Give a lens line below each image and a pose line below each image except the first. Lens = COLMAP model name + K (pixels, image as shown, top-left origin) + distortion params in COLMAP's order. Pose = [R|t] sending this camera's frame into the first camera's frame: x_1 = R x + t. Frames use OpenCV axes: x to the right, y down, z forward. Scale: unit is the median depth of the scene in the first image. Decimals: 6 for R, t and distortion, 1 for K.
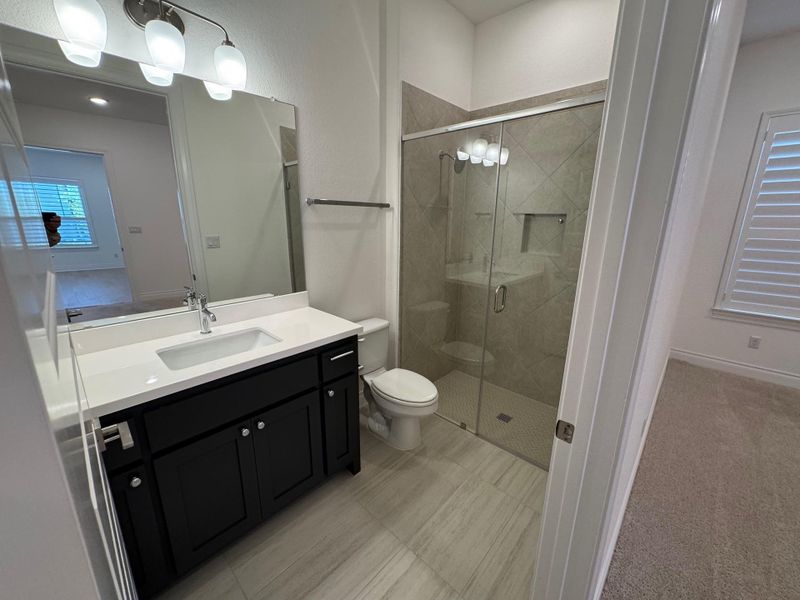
lens RADIAL K [[322.4, 0, 400.5], [0, 322.4, 299.7], [0, 0, 1]] dist [-0.001586, -0.000469]
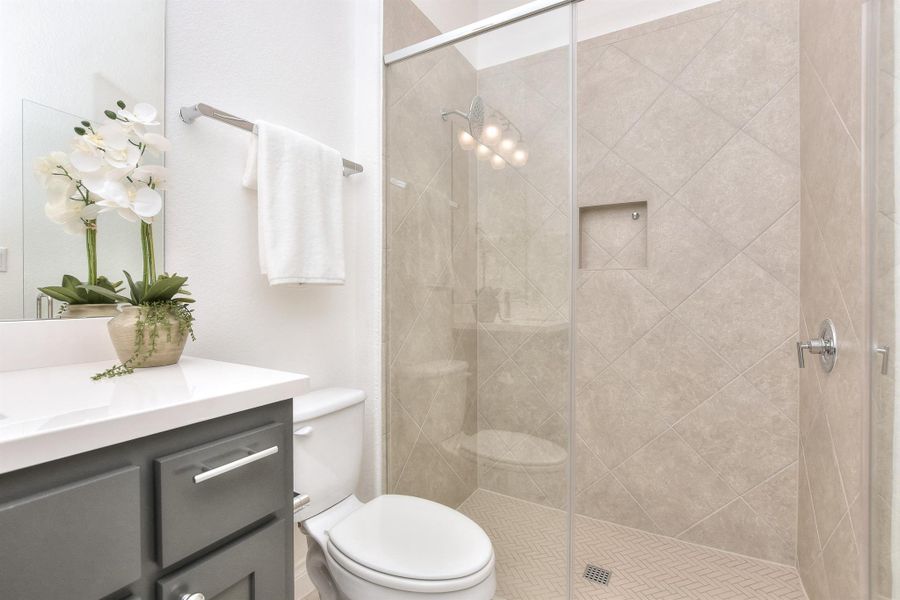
lens RADIAL K [[410.1, 0, 450.1], [0, 410.1, 297.1], [0, 0, 1]] dist [-0.016972, -0.000315]
pose [[0.974590, -0.009256, 0.223804, -0.044914], [0.062656, 0.970526, -0.232707, 0.080038], [-0.215053, 0.240817, 0.946446, 0.357004]]
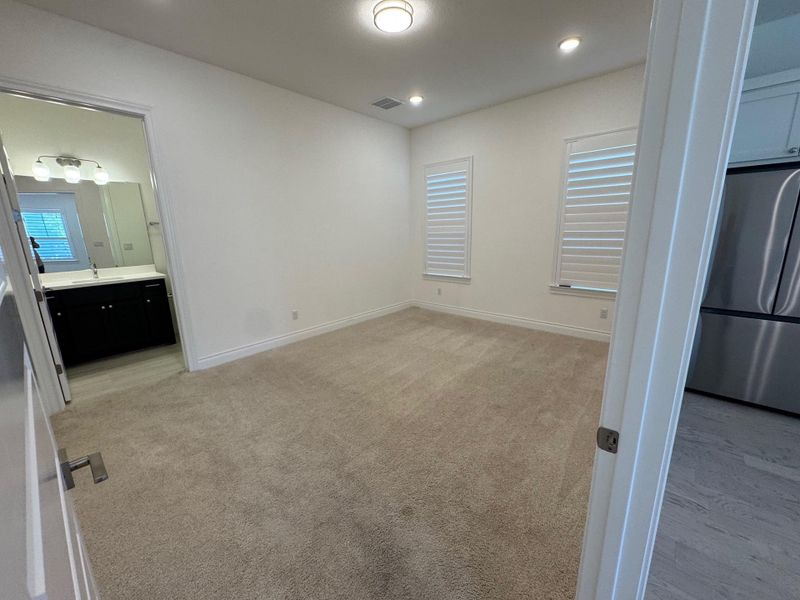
lens RADIAL K [[322.4, 0, 401.9], [0, 322.4, 300.7], [0, 0, 1]] dist [-0.001586, -0.000469]
pose [[0.999074, -0.040930, 0.013231, 1.079931], [0.041279, 0.998774, -0.027307, 0.278837], [-0.012097, 0.027828, 0.999540, -0.951421]]
